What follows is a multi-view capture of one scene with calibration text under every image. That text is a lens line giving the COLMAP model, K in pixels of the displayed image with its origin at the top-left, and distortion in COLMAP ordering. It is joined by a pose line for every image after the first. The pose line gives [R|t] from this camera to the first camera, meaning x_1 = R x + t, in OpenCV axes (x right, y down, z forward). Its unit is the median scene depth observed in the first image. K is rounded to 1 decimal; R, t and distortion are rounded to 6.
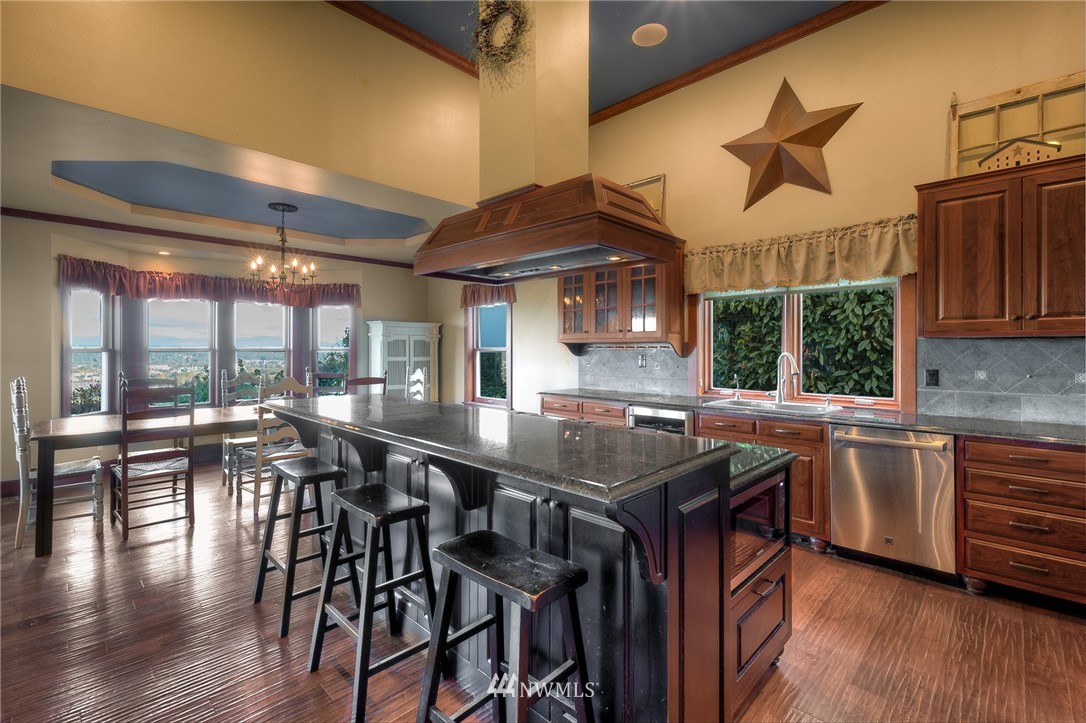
lens RADIAL K [[472.5, 0, 542.4], [0, 472.5, 352.2], [0, 0, 1]] dist [0.004354, 0.000023]
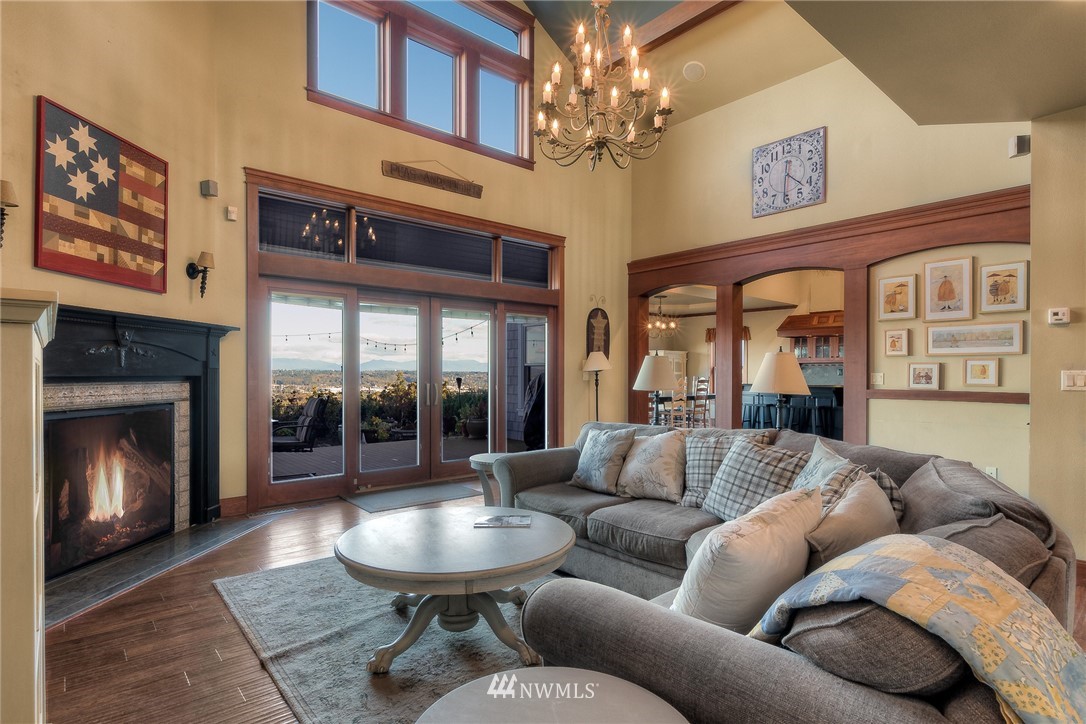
lens RADIAL K [[552.4, 0, 536.7], [0, 552.4, 370.4], [0, 0, 1]] dist [0.000638, -0.000084]
pose [[0.997287, 0.001928, -0.073586, -0.854979], [-0.002826, 0.999923, -0.012095, 0.039981], [0.073557, 0.012271, 0.997216, -1.338561]]
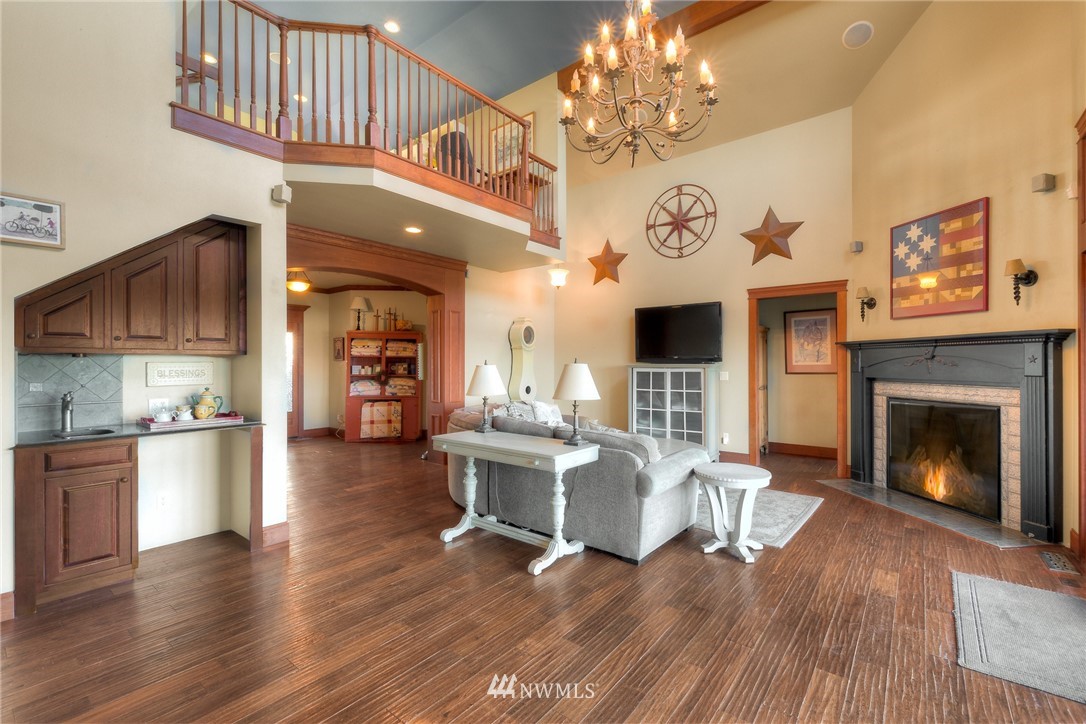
lens RADIAL K [[472.5, 0, 543.3], [0, 472.5, 359.0], [0, 0, 1]] dist [0.004354, 0.000023]
pose [[-0.993637, 0.001202, -0.112626, -0.616479], [0.001386, 0.999998, -0.001556, 0.001192], [0.112624, -0.001702, -0.993636, 0.154347]]
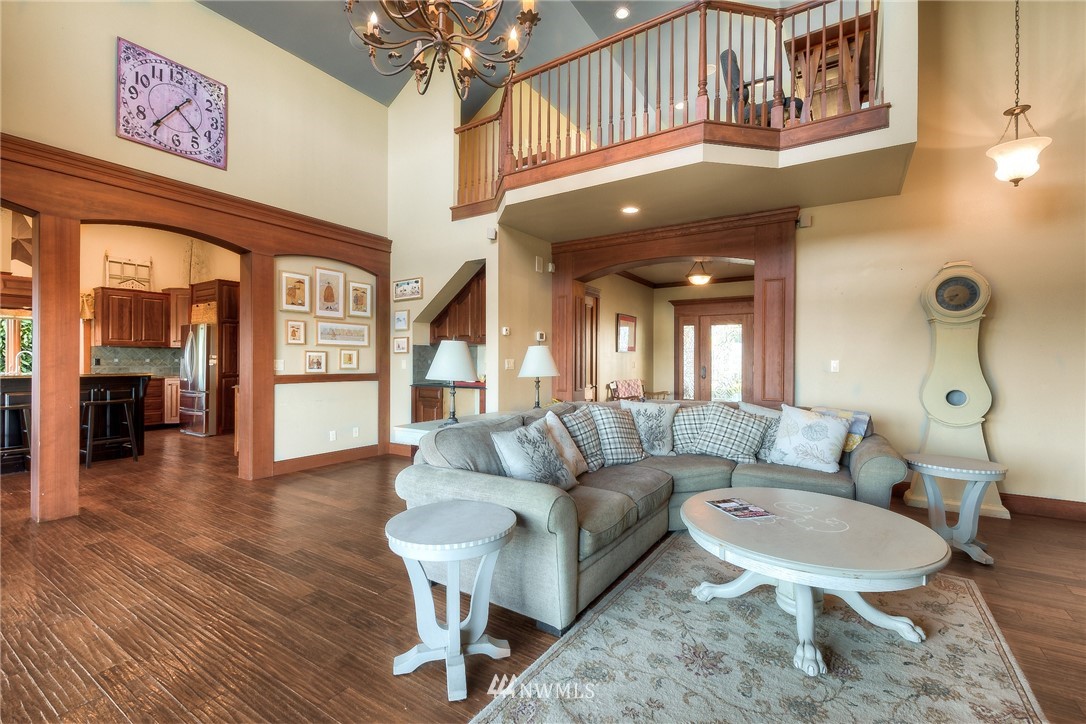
lens RADIAL K [[472.5, 0, 537.0], [0, 472.5, 357.9], [0, 0, 1]] dist [0.004354, 0.000023]
pose [[-0.201909, 0.003766, 0.979397, -1.359907], [0.002074, 0.999992, -0.003417, 0.030288], [-0.979402, 0.001341, -0.201915, -0.490063]]
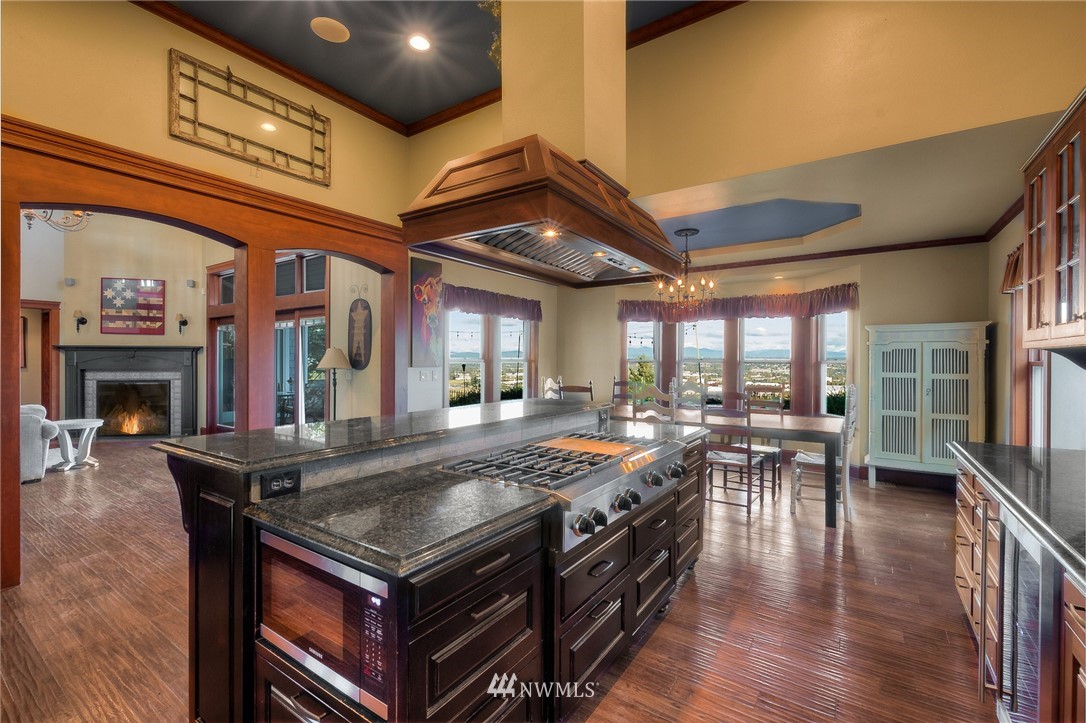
lens RADIAL K [[472.5, 0, 542.3], [0, 472.5, 360.9], [0, 0, 1]] dist [0.004354, 0.000023]
pose [[0.189092, 0.005087, -0.981946, 0.450791], [-0.009597, 0.999948, 0.003332, -0.007022], [0.981912, 0.008794, 0.189131, 0.438691]]
